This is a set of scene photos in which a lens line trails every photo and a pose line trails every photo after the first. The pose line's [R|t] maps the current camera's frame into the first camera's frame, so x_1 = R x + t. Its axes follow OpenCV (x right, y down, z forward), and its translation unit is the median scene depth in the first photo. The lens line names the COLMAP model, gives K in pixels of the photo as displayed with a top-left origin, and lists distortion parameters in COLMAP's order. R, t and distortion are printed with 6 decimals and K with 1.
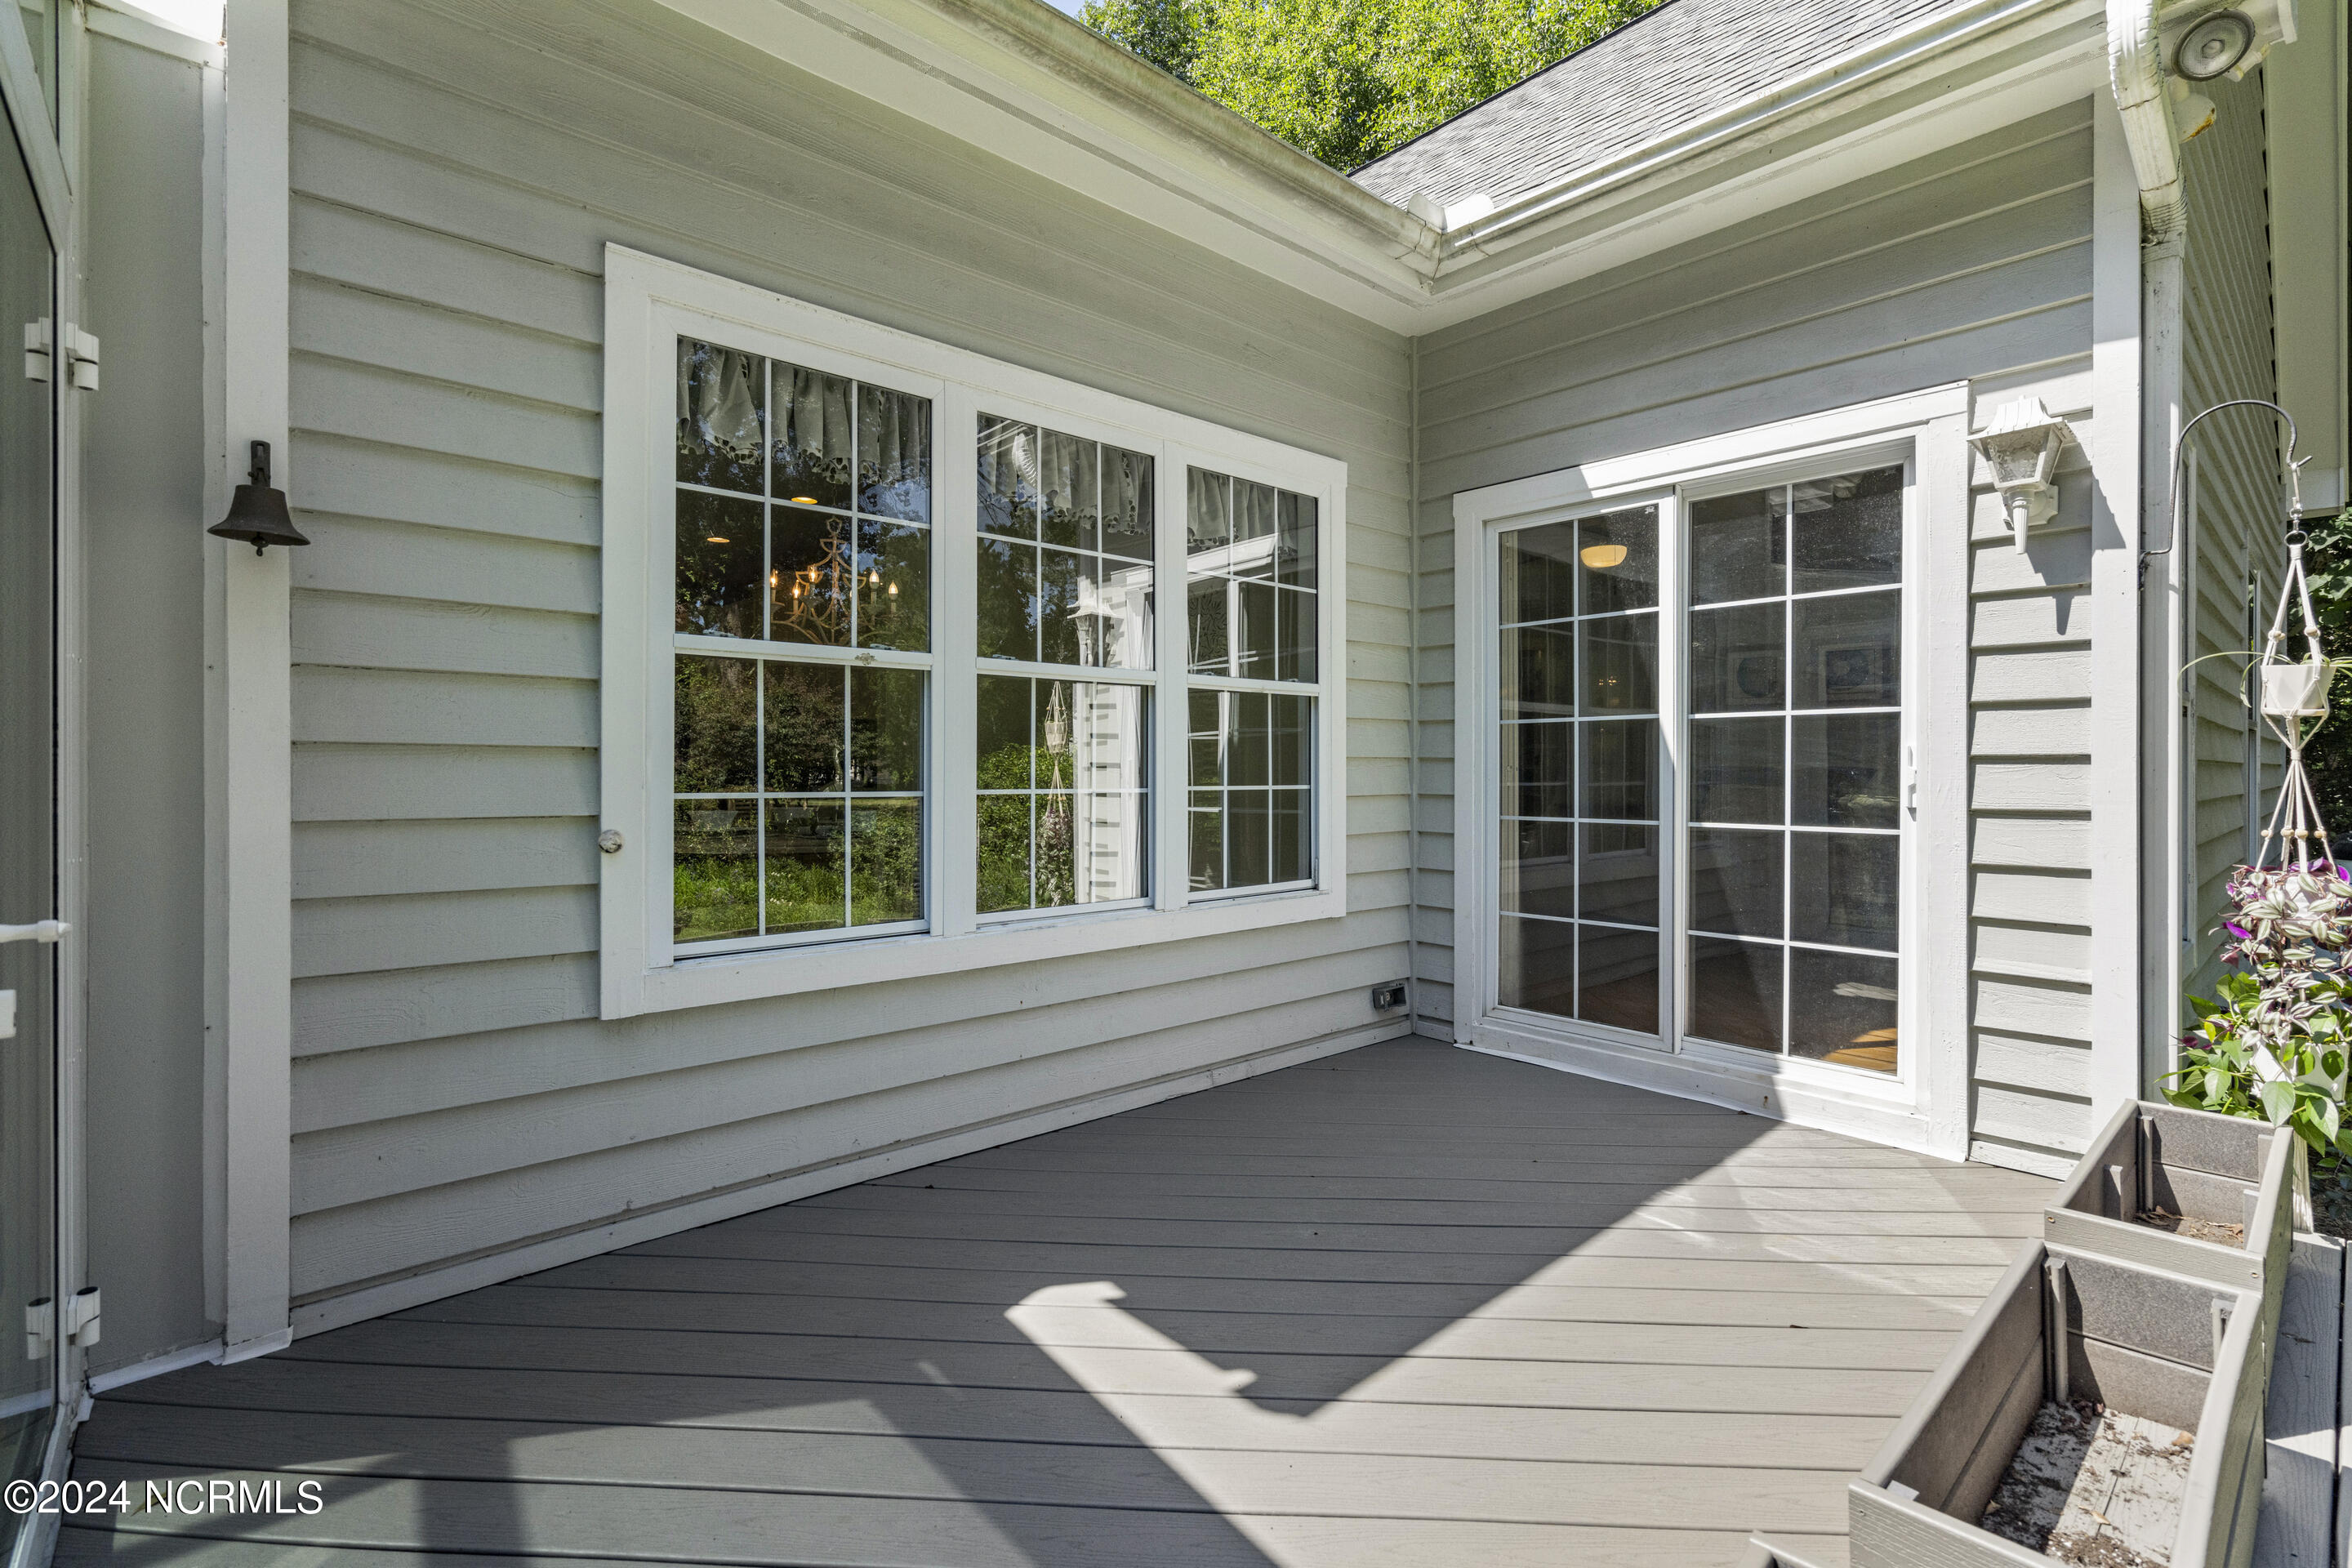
lens RADIAL K [[1076.2, 0, 1176.0], [0, 1076.2, 784.0], [0, 0, 1]] dist [-0.001705, -0.000086]
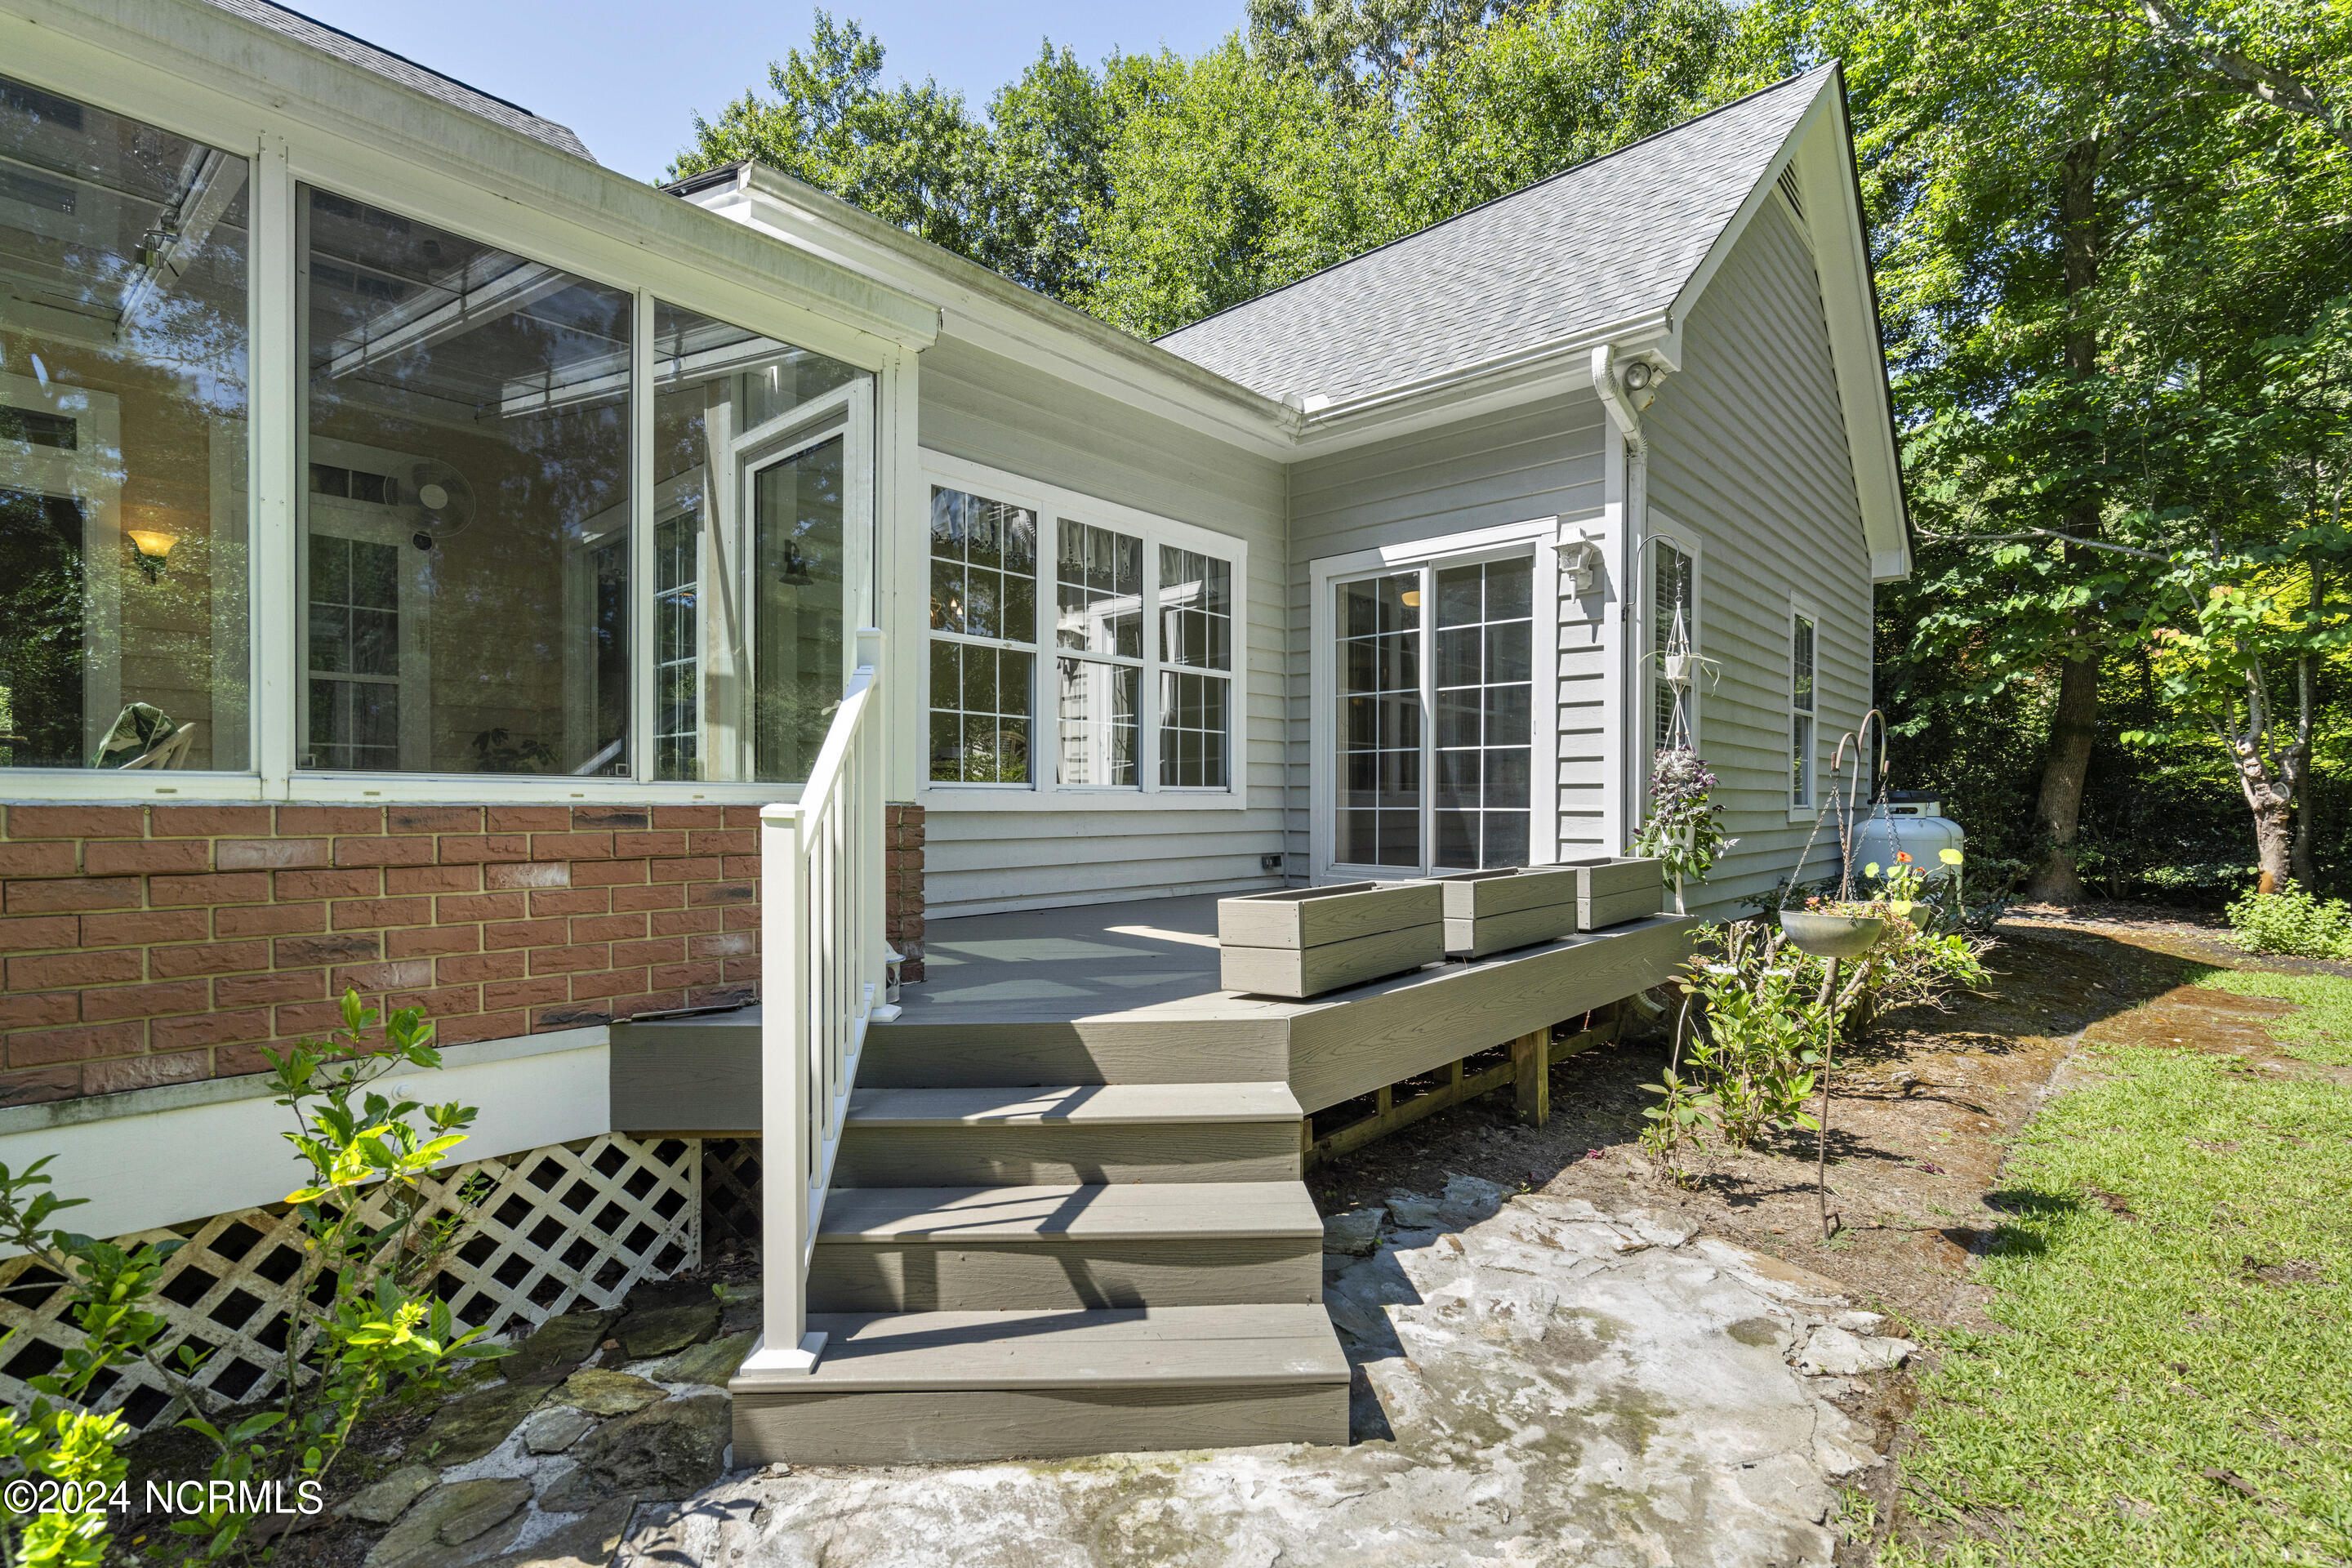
lens RADIAL K [[1068.5, 0, 1165.1], [0, 1068.5, 815.2], [0, 0, 1]] dist [0.000291, -0.000029]
pose [[0.995569, 0.001239, 0.094023, -0.138398], [-0.001416, 0.999997, 0.001817, 0.140833], [-0.094021, -0.001942, 0.995568, -0.718707]]
